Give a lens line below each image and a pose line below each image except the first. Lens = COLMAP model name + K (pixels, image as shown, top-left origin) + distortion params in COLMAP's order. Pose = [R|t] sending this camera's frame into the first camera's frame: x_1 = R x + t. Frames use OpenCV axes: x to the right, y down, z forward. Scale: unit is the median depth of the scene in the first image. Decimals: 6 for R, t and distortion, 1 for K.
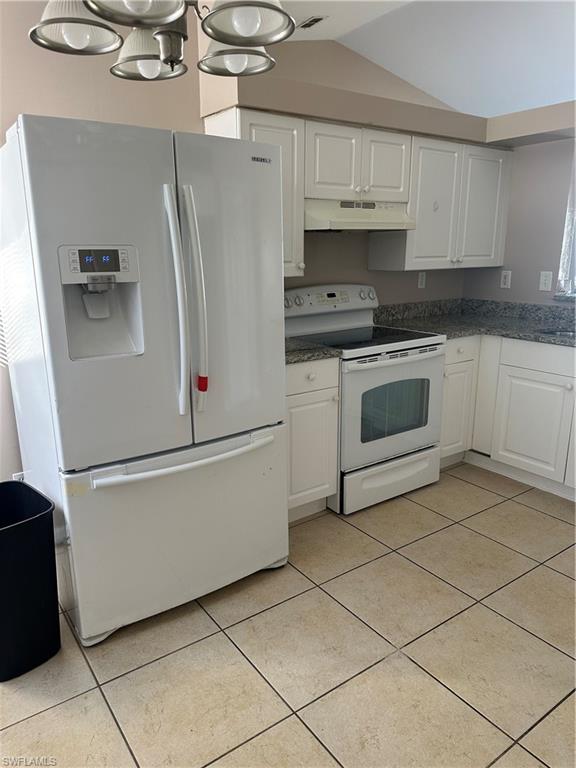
lens RADIAL K [[541.4, 0, 292.1], [0, 541.4, 390.2], [0, 0, 1]] dist [0.033580, -0.043145]
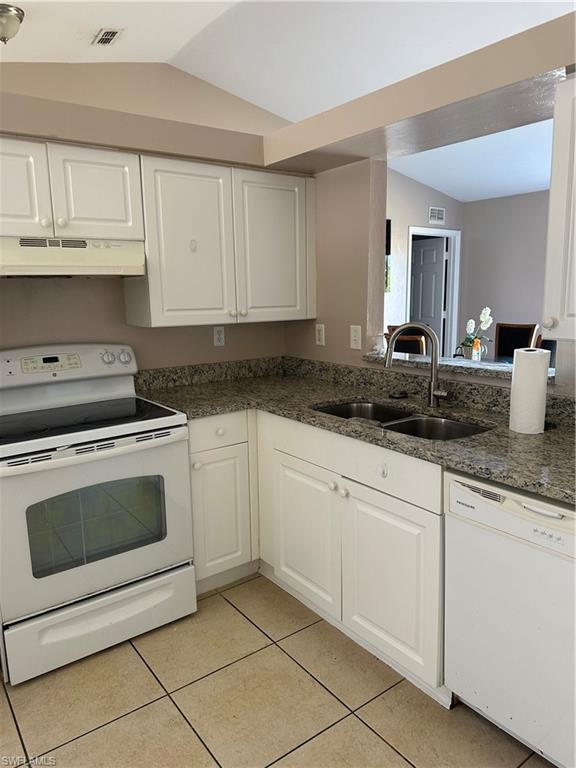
lens RADIAL K [[541.4, 0, 272.3], [0, 541.4, 382.5], [0, 0, 1]] dist [0.033580, -0.043145]
pose [[0.999774, -0.014673, 0.015357, 0.363765], [0.016038, 0.995544, -0.092921, -0.069243], [-0.013925, 0.093147, 0.995555, 0.245531]]
